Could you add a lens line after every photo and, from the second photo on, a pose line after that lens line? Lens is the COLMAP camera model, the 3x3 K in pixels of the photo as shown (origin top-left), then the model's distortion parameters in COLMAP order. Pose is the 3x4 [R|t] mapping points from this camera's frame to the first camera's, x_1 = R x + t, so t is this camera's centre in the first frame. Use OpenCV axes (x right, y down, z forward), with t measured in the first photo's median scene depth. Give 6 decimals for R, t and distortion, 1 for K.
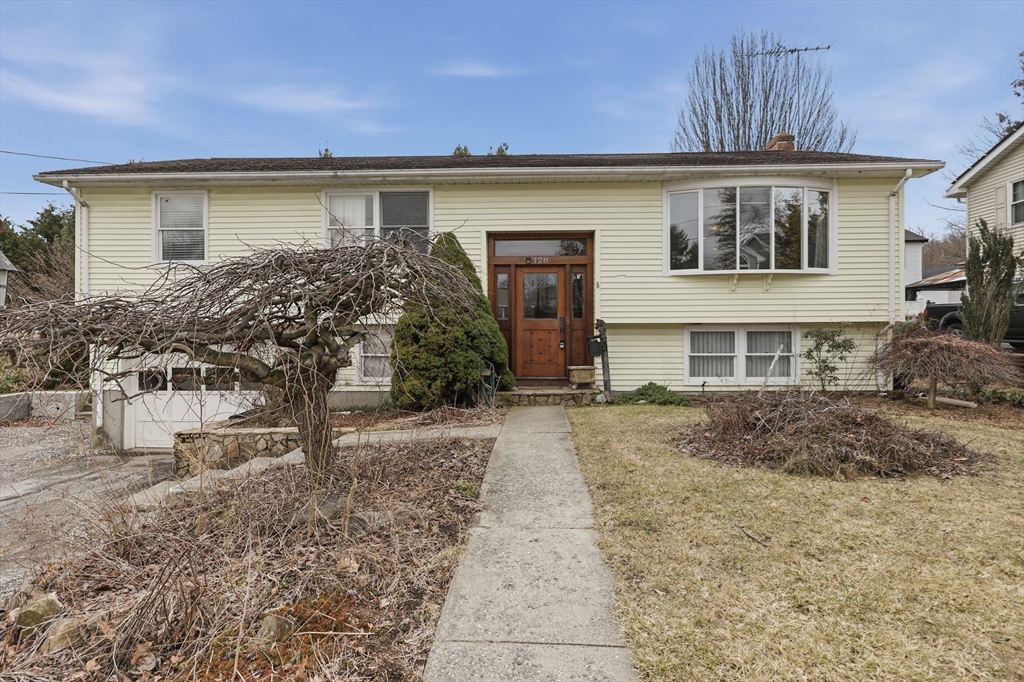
lens RADIAL K [[412.5, 0, 512.4], [0, 412.5, 338.4], [0, 0, 1]] dist [-0.001600, -0.000130]
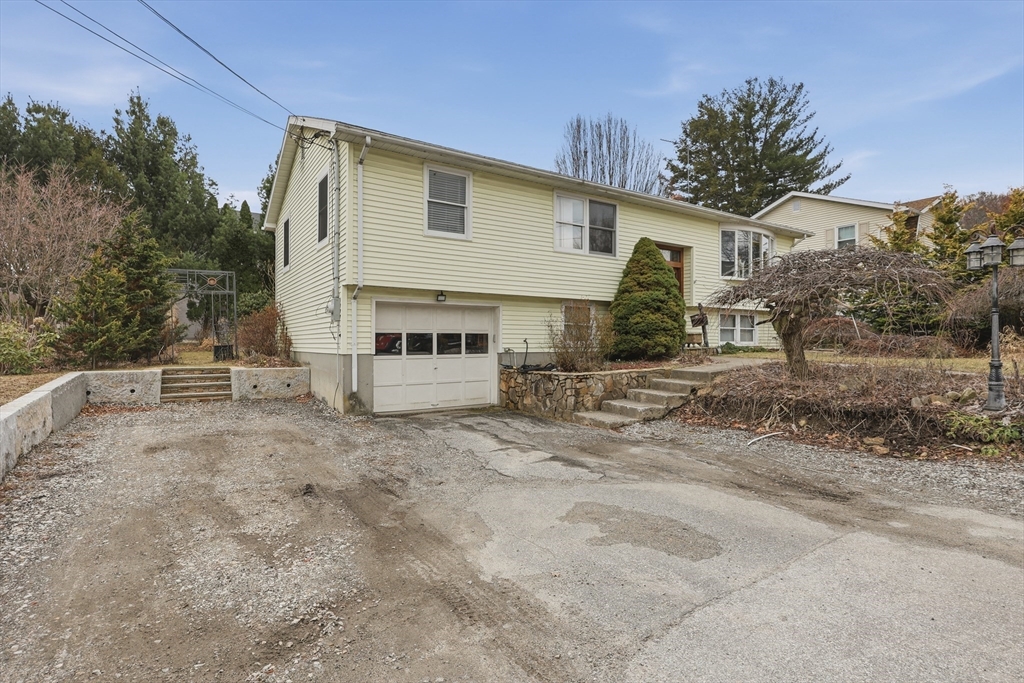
lens RADIAL K [[412.5, 0, 512.4], [0, 412.5, 338.9], [0, 0, 1]] dist [-0.001600, -0.000130]
pose [[0.871671, 0.001599, 0.490089, -1.147986], [-0.013146, 0.999711, 0.020120, 0.063220], [-0.489915, -0.023981, 0.871440, -0.031251]]
